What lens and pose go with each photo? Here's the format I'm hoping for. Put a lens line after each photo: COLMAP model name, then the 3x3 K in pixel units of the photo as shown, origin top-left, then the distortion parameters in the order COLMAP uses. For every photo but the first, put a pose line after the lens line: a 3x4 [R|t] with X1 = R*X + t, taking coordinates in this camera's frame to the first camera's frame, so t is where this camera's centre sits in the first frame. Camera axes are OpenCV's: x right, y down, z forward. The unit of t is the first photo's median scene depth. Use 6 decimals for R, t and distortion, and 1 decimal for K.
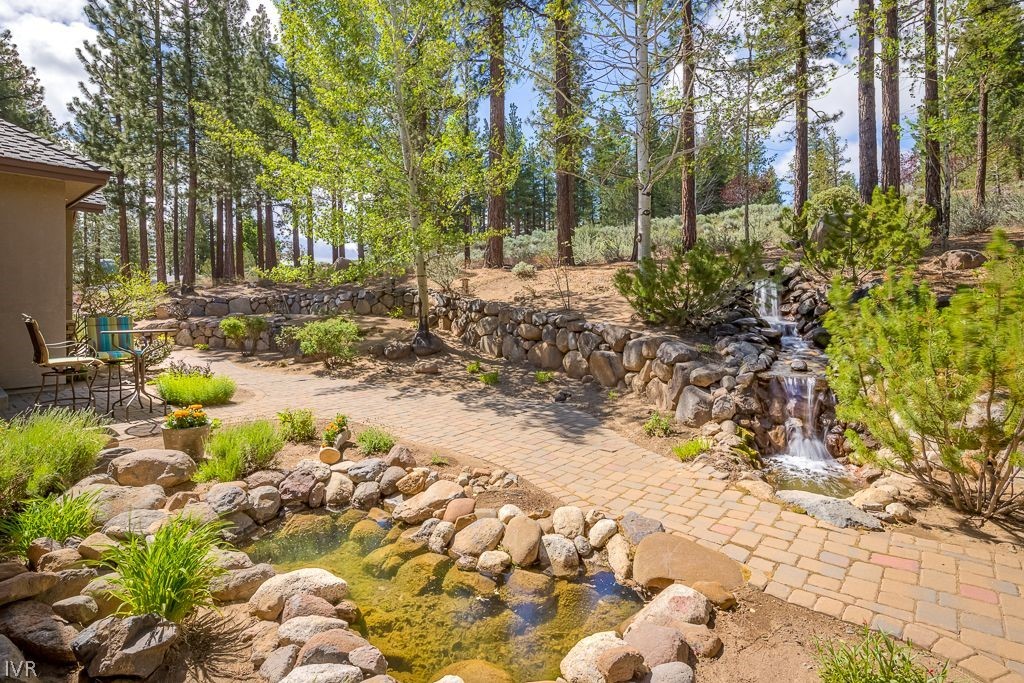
lens RADIAL K [[531.2, 0, 501.1], [0, 531.2, 296.9], [0, 0, 1]] dist [0.004607, -0.000483]
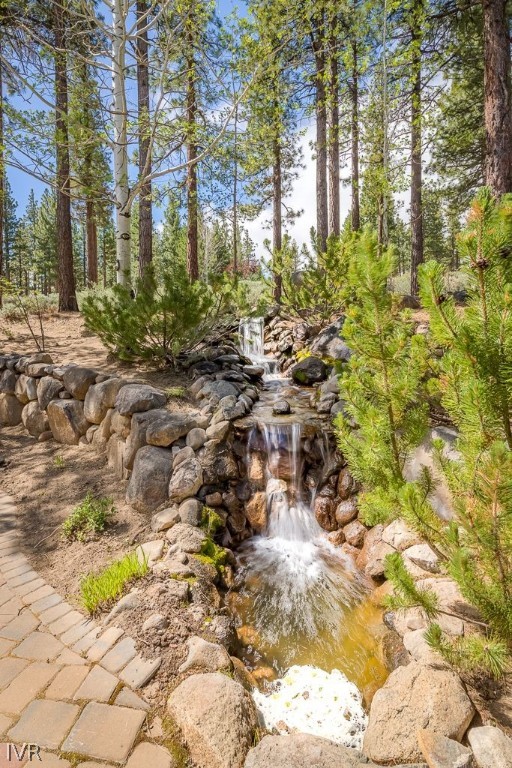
lens RADIAL K [[398.4, 0, 256.0], [0, 398.4, 383.0], [0, 0, 1]] dist [0.004607, -0.000483]
pose [[0.894419, -0.040133, 0.445426, 0.225457], [0.005587, 0.996890, 0.078601, 0.039310], [-0.447195, -0.067814, 0.891862, 0.420521]]
